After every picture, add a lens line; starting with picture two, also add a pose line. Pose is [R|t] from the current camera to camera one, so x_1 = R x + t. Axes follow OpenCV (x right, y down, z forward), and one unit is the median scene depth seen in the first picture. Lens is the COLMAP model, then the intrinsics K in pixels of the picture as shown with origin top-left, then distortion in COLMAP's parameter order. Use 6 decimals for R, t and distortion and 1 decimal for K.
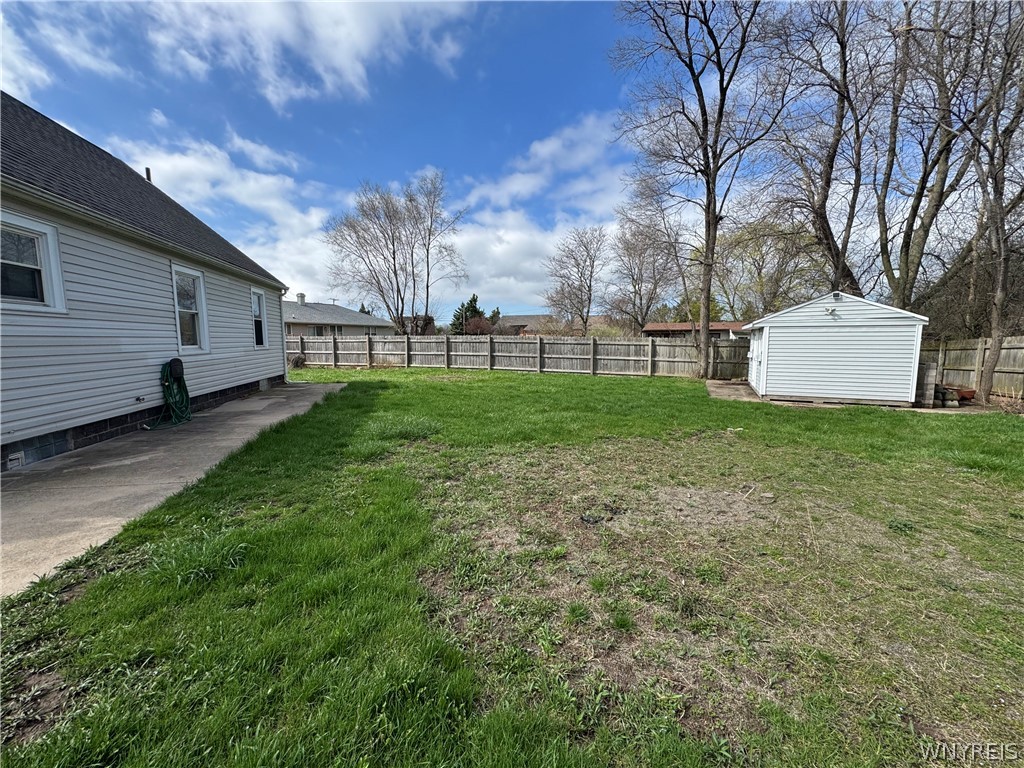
lens RADIAL K [[407.6, 0, 512.0], [0, 407.6, 384.0], [0, 0, 1]] dist [-0.002845, -0.000029]
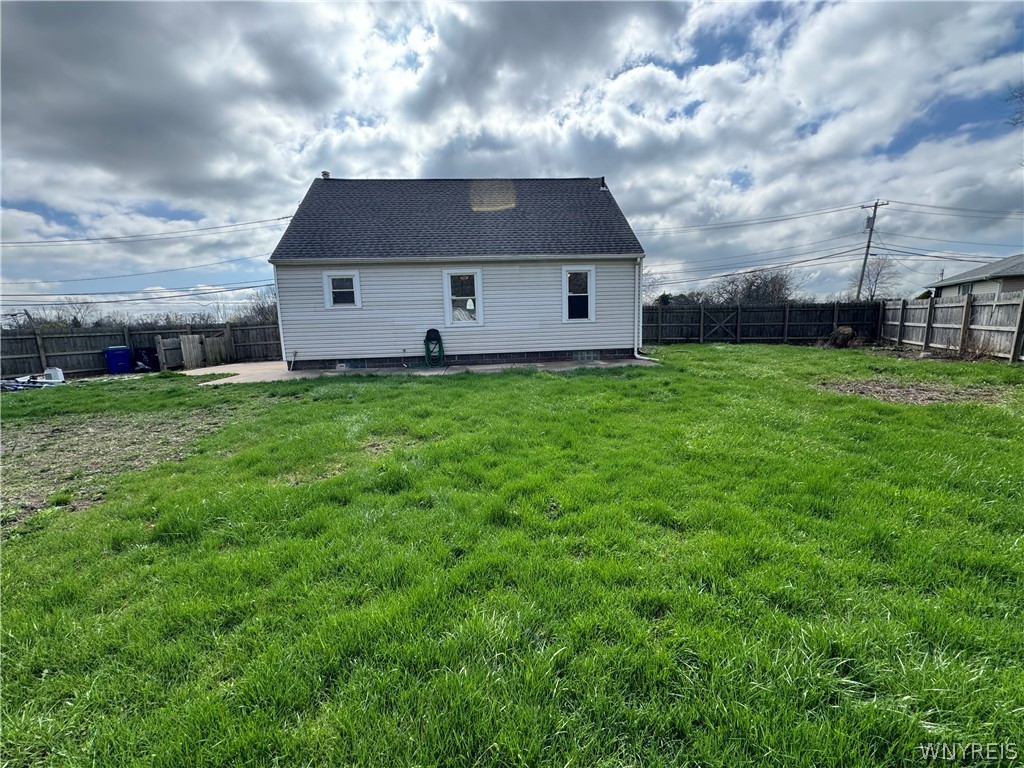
lens RADIAL K [[407.6, 0, 512.0], [0, 407.6, 384.0], [0, 0, 1]] dist [-0.002845, -0.000029]
pose [[-0.126245, 0.152899, -0.980145, 0.853135], [-0.078318, 0.983430, 0.163499, -0.150242], [0.988903, 0.097404, -0.112179, 1.634246]]
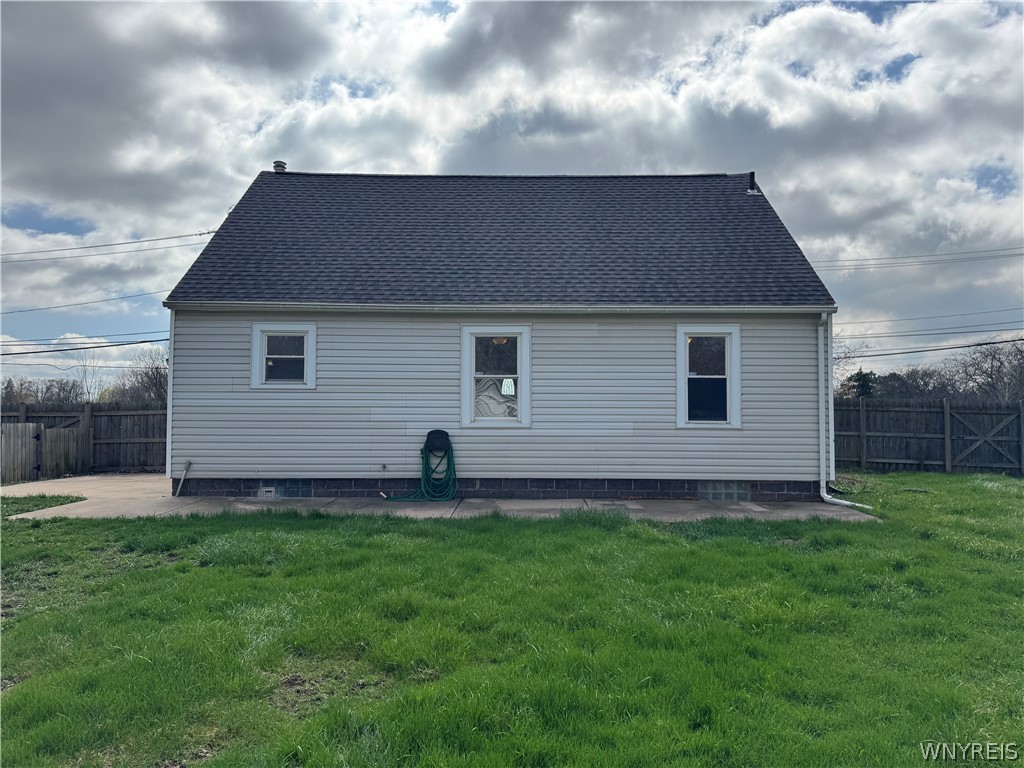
lens RADIAL K [[702.1, 0, 512.0], [0, 702.1, 384.0], [0, 0, 1]] dist [0.057893, -0.067776]
pose [[-0.221258, -0.033174, -0.974651, 0.723879], [-0.113992, 0.993450, -0.007936, -0.184292], [0.968530, 0.109347, -0.223590, 1.605518]]
